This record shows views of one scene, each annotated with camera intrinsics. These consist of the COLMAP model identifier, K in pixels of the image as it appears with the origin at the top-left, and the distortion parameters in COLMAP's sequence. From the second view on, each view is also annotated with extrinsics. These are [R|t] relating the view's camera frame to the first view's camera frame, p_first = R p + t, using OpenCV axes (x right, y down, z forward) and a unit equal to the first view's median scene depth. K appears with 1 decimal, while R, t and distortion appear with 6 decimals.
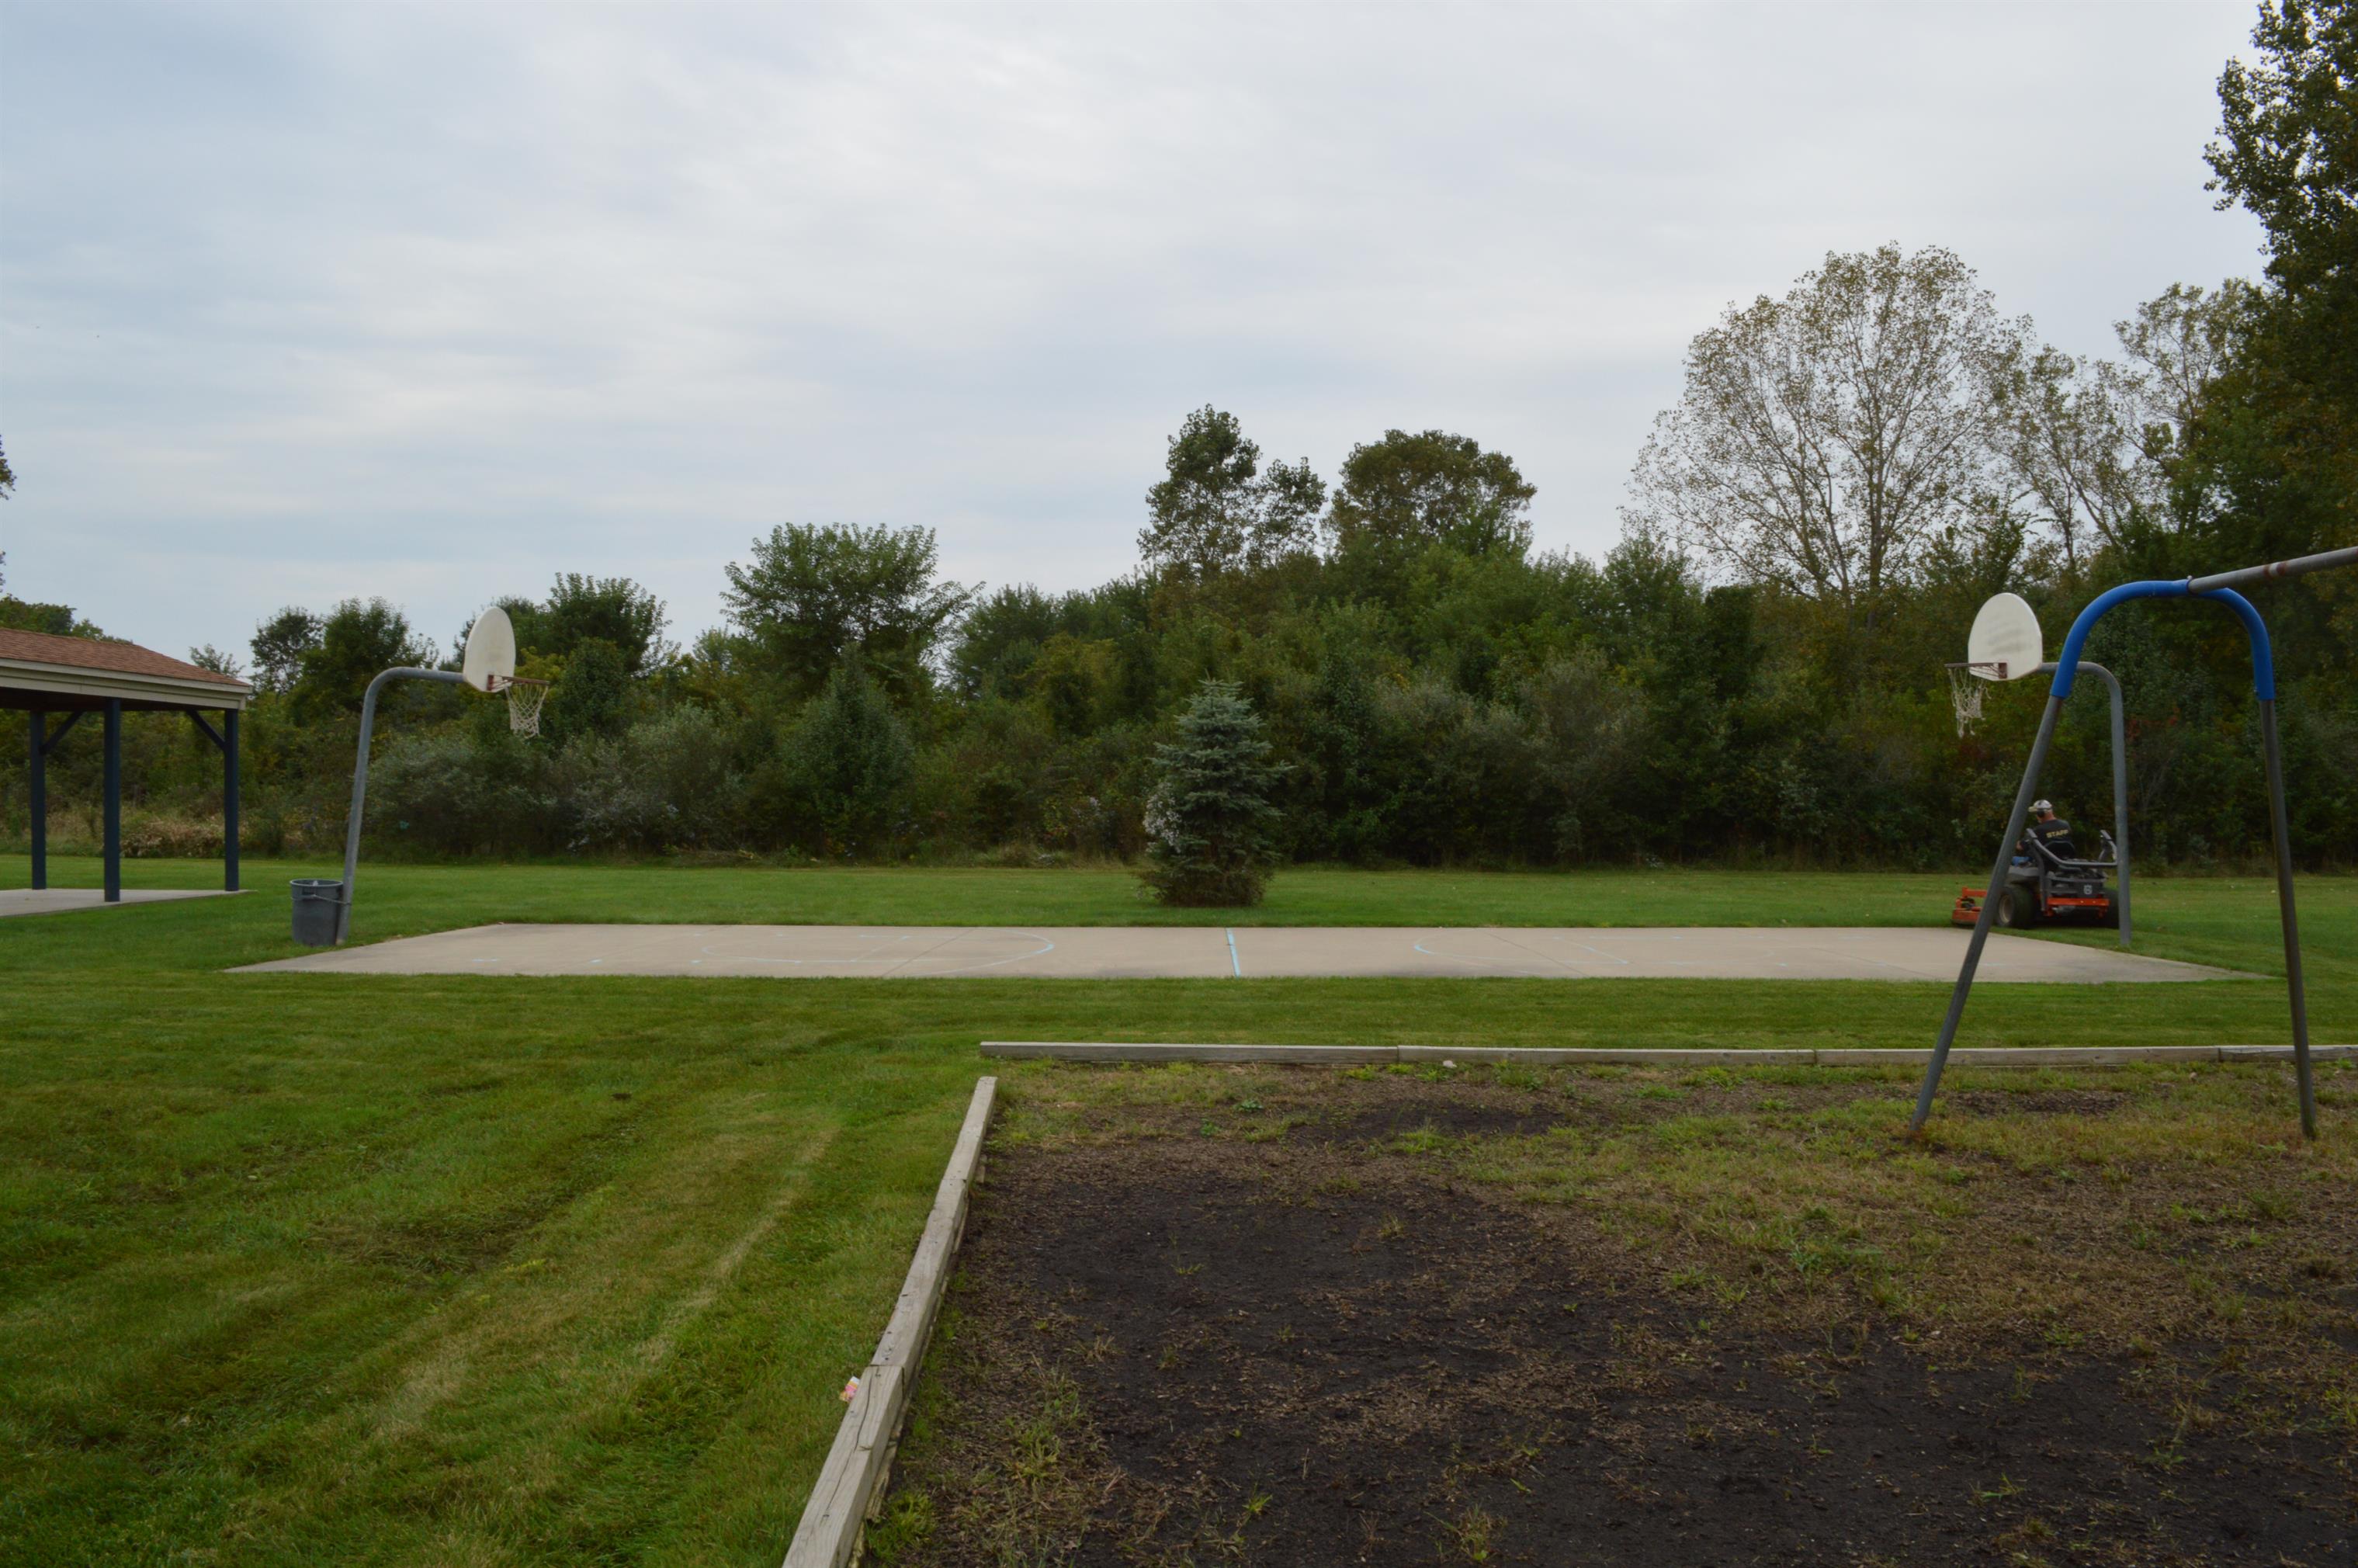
lens RADIAL K [[1915.1, 0, 1179.8], [0, 1915.1, 808.3], [0, 0, 1]] dist [-0.096271, 0.019264]
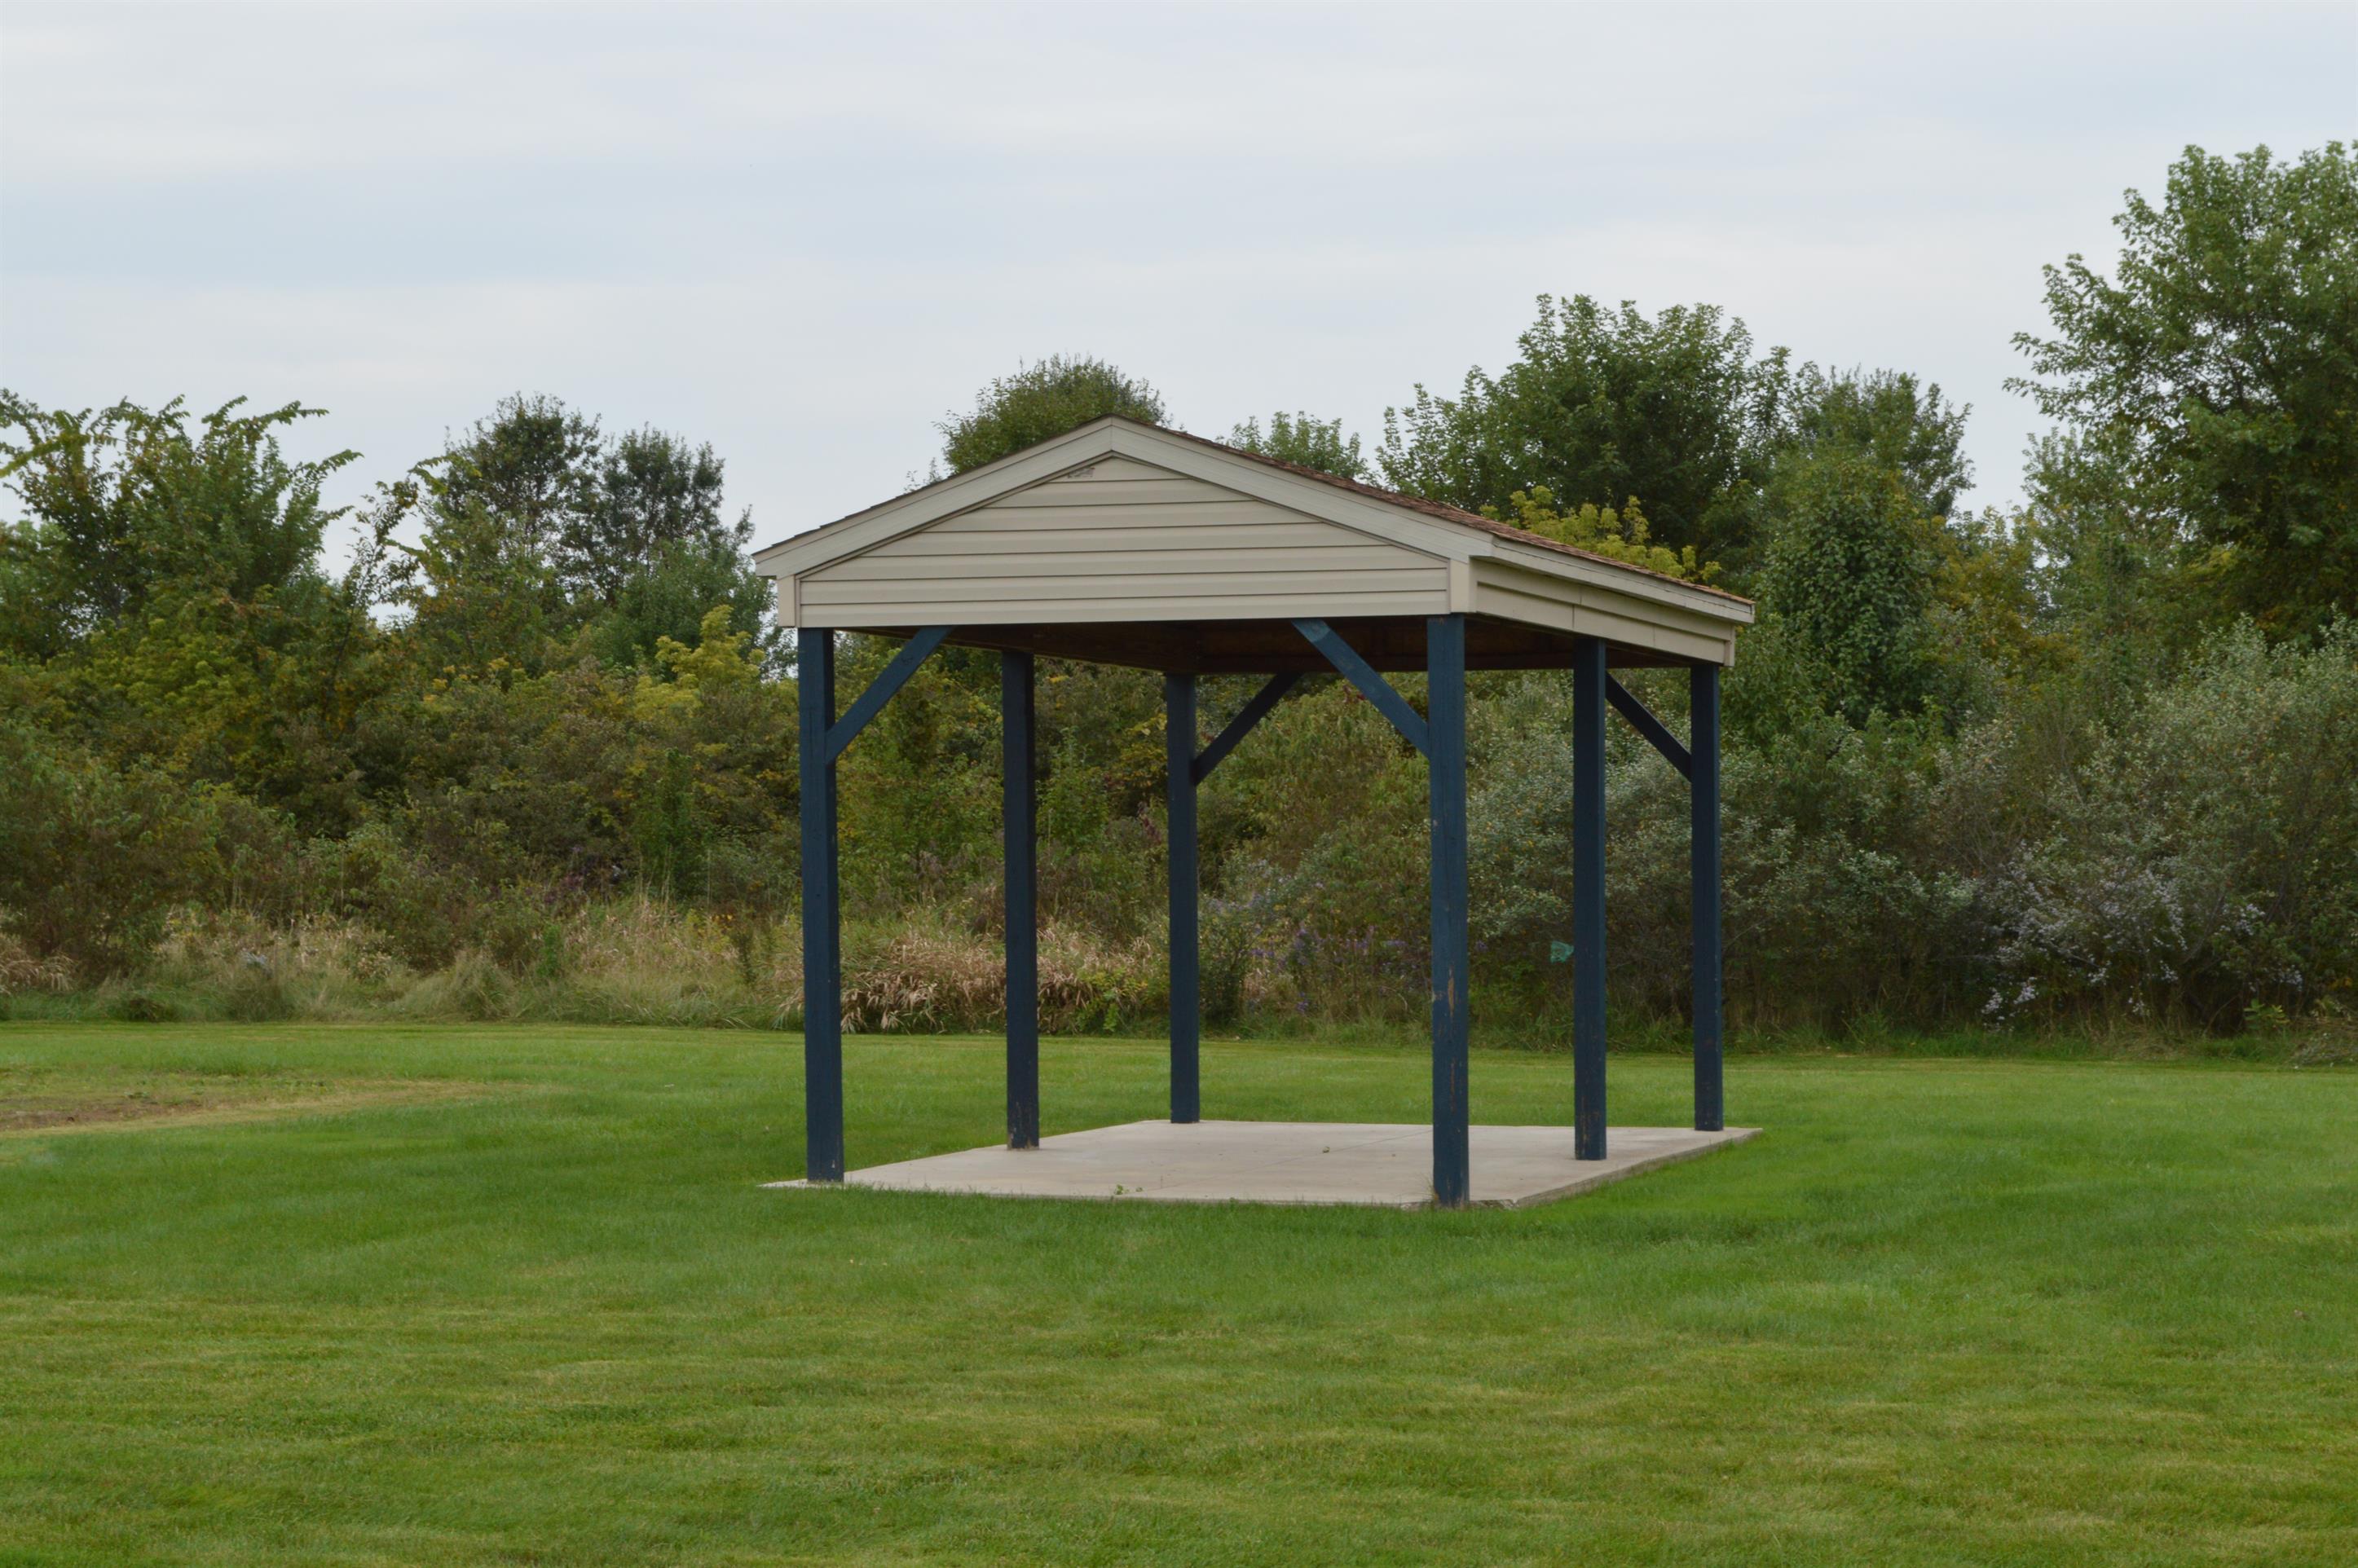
lens RADIAL K [[5049.0, 0, 1179.0], [0, 5049.0, 784.0], [0, 0, 1]] dist [-0.001165, 0.022396]
pose [[0.969841, -0.006249, -0.243659, -0.232215], [0.001035, 0.999768, -0.021517, -0.003337], [0.243737, 0.020616, 0.969622, -0.028145]]
